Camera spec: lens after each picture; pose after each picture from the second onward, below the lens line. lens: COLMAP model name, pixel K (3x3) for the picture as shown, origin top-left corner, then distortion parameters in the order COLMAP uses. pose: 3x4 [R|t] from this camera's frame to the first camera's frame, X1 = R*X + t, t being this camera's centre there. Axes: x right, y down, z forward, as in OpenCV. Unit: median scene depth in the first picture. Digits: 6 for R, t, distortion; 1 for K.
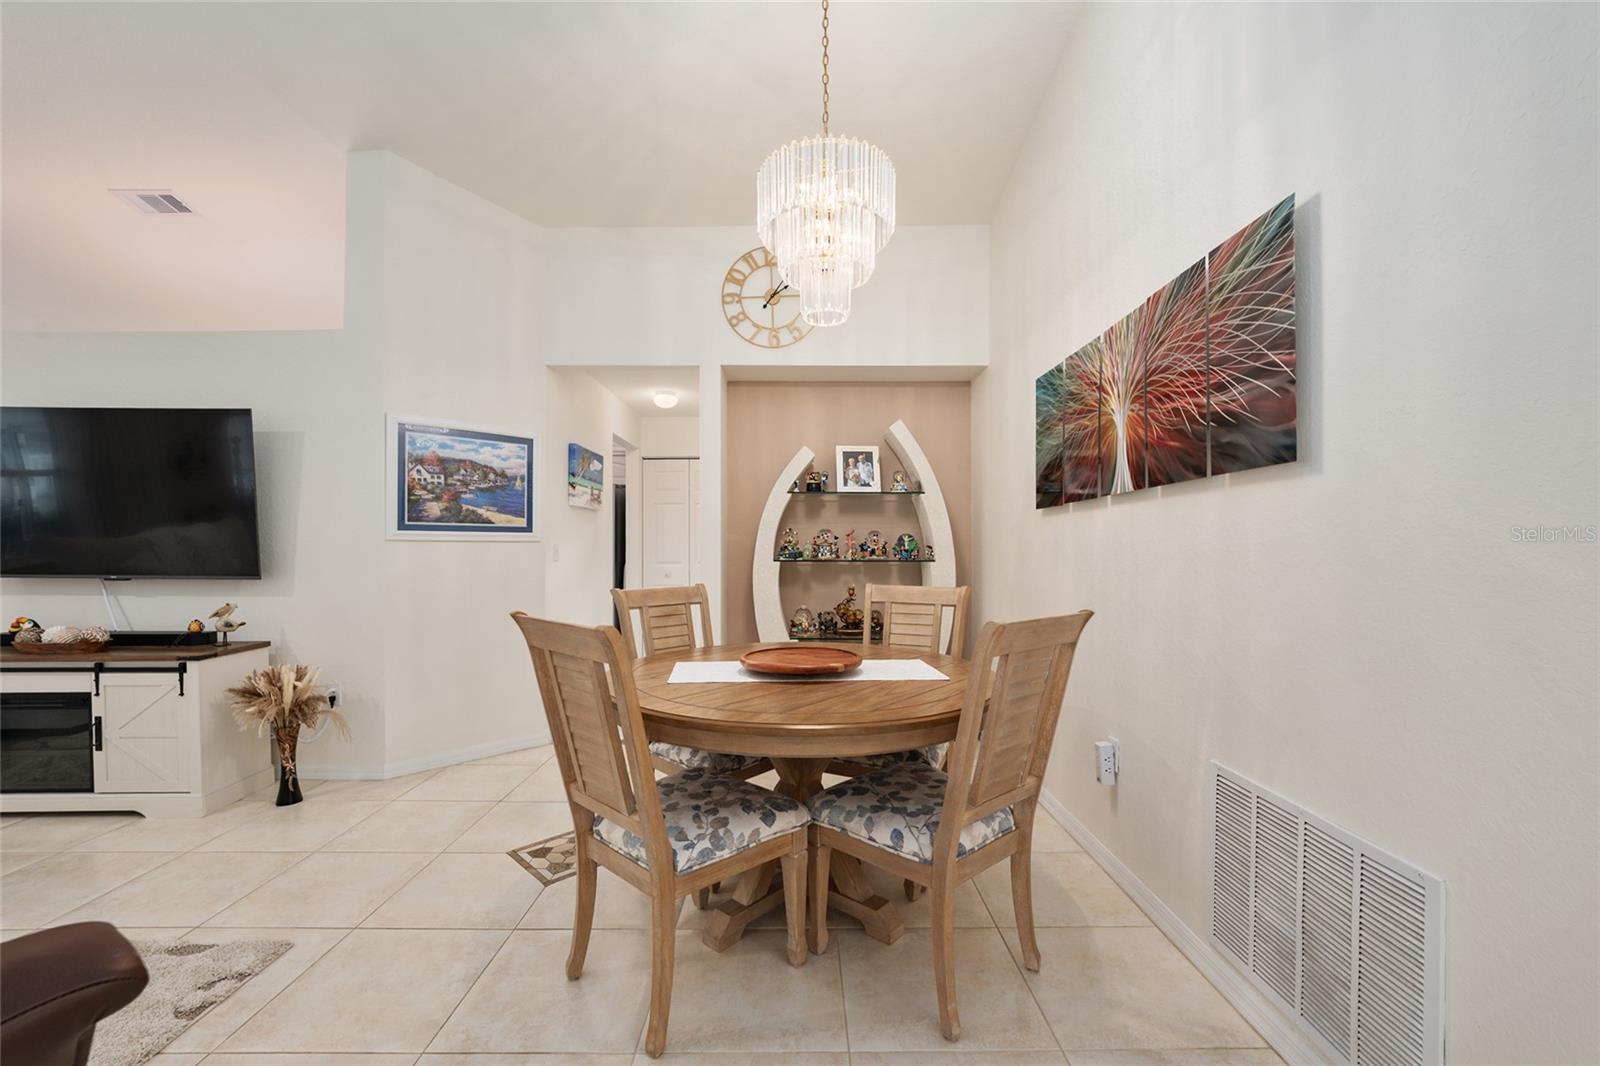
lens RADIAL K [[650.0, 0, 804.4], [0, 650.0, 552.8], [0, 0, 1]] dist [-0.021760, 0.006378]
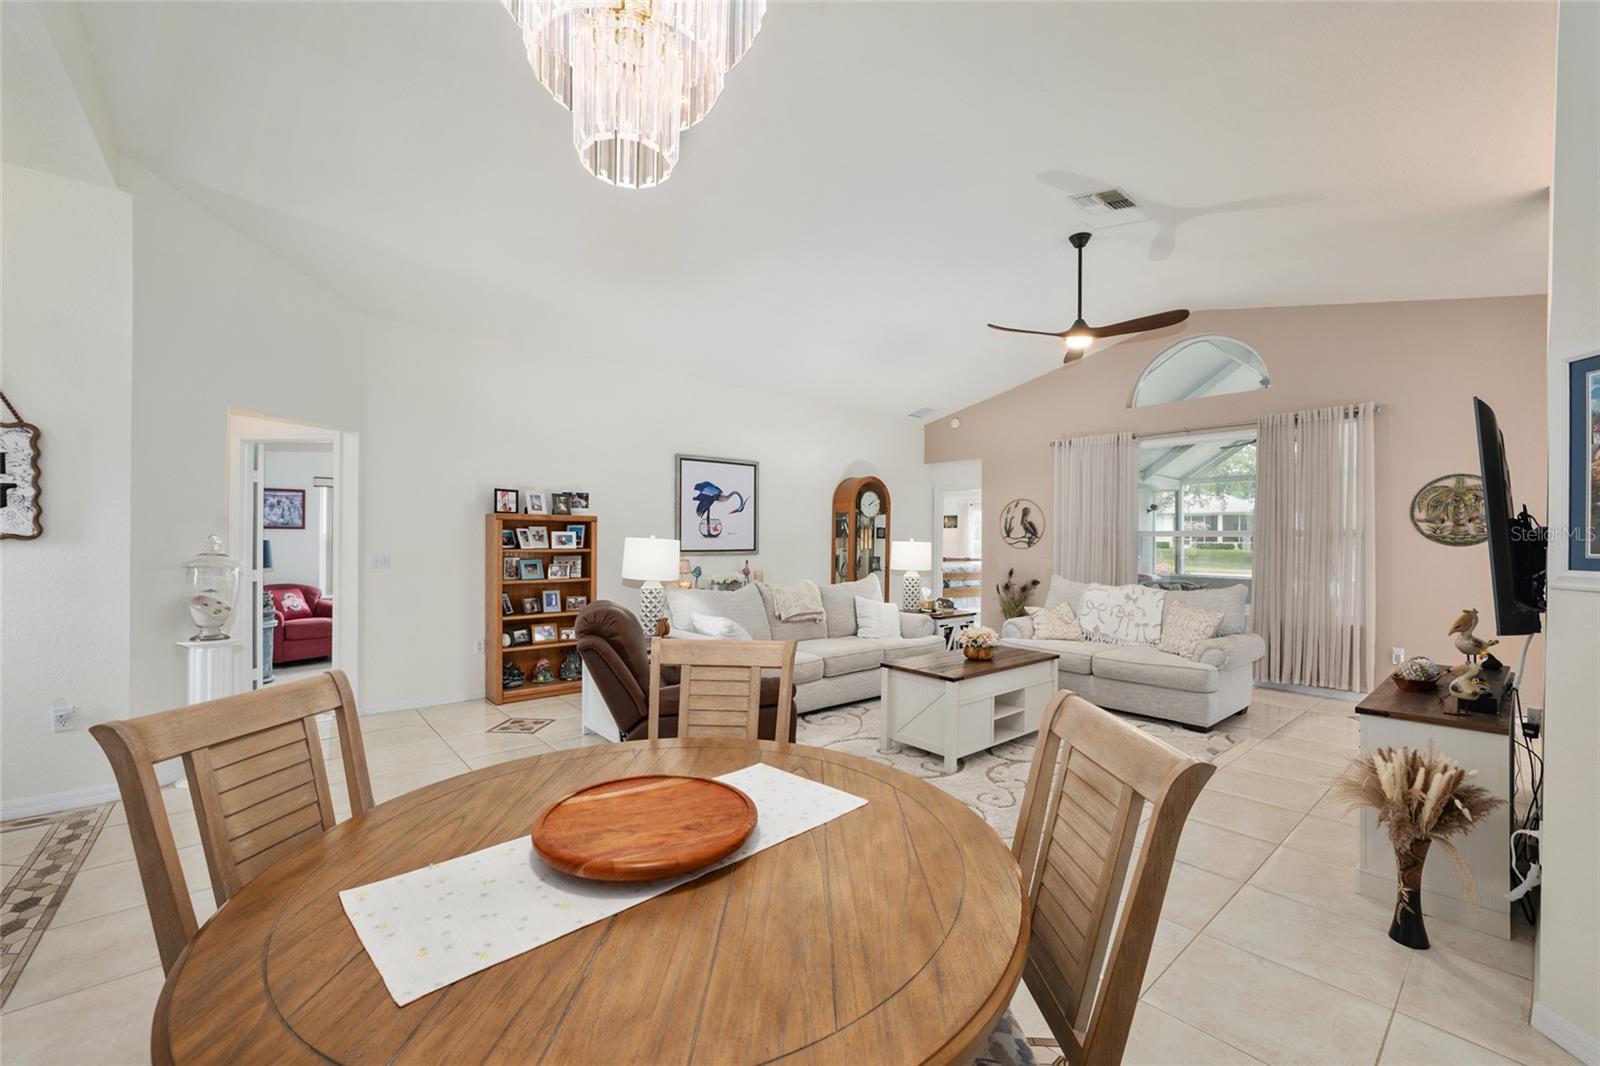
lens RADIAL K [[650.0, 0, 804.8], [0, 650.0, 541.7], [0, 0, 1]] dist [-0.021760, 0.006378]
pose [[-0.761146, -0.005499, -0.648557, 0.182701], [-0.014499, 0.999858, 0.008539, -0.054341], [0.648418, 0.015903, -0.761118, 1.029880]]
